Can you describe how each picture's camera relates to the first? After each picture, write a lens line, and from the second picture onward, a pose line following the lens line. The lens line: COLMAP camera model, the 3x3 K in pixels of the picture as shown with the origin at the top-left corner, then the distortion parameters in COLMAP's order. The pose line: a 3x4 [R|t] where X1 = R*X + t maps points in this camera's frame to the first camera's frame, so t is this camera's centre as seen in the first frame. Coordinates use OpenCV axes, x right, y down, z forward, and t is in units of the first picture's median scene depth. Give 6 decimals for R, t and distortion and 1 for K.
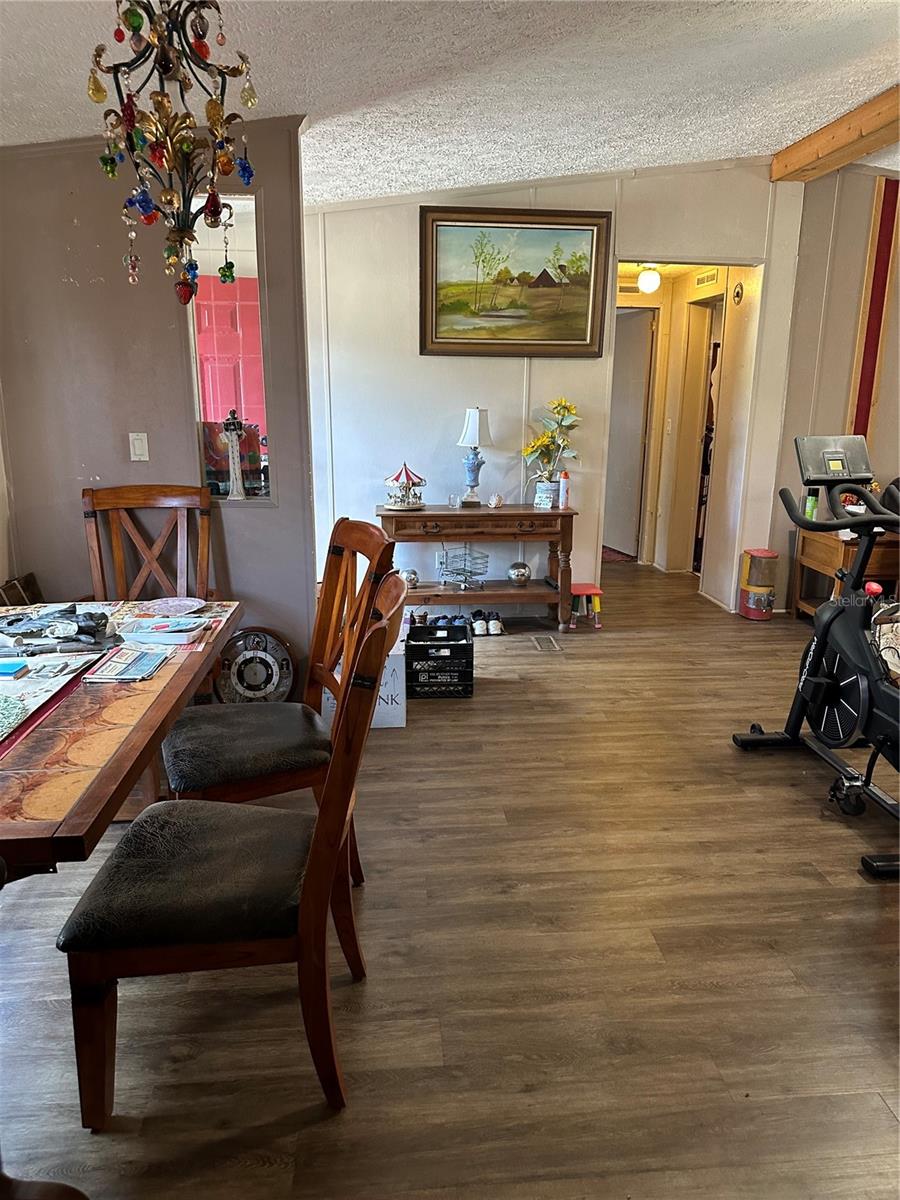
lens RADIAL K [[832.0, 0, 450.0], [0, 832.0, 600.0], [0, 0, 1]] dist [0.052503, -0.276059]
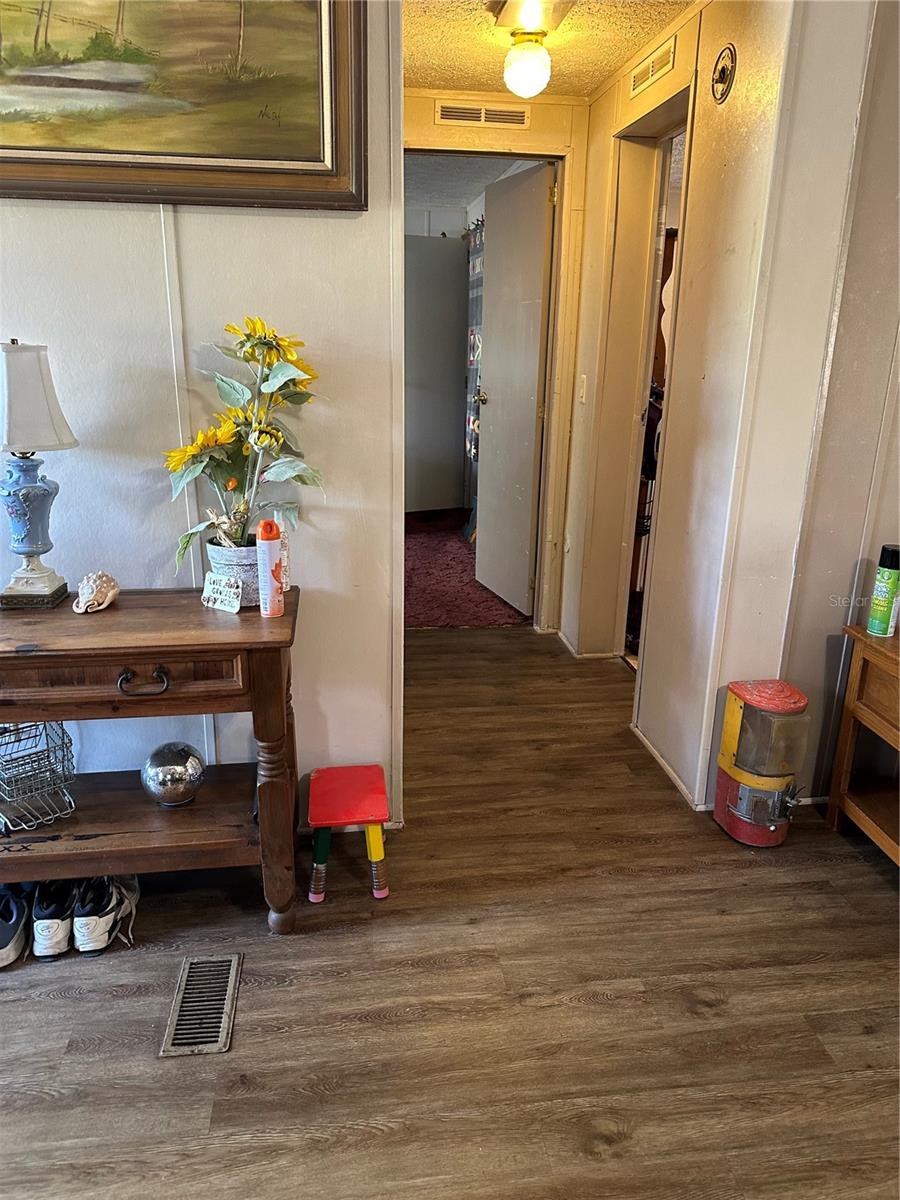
lens RADIAL K [[859.7, 0, 479.7], [0, 859.7, 599.3], [0, 0, 1]] dist [-0.000222, -0.042644]
pose [[0.995866, -0.009035, 0.090385, 0.191768], [0.004336, 0.998635, 0.052050, -0.134186], [-0.090732, -0.051443, 0.994546, 0.593466]]
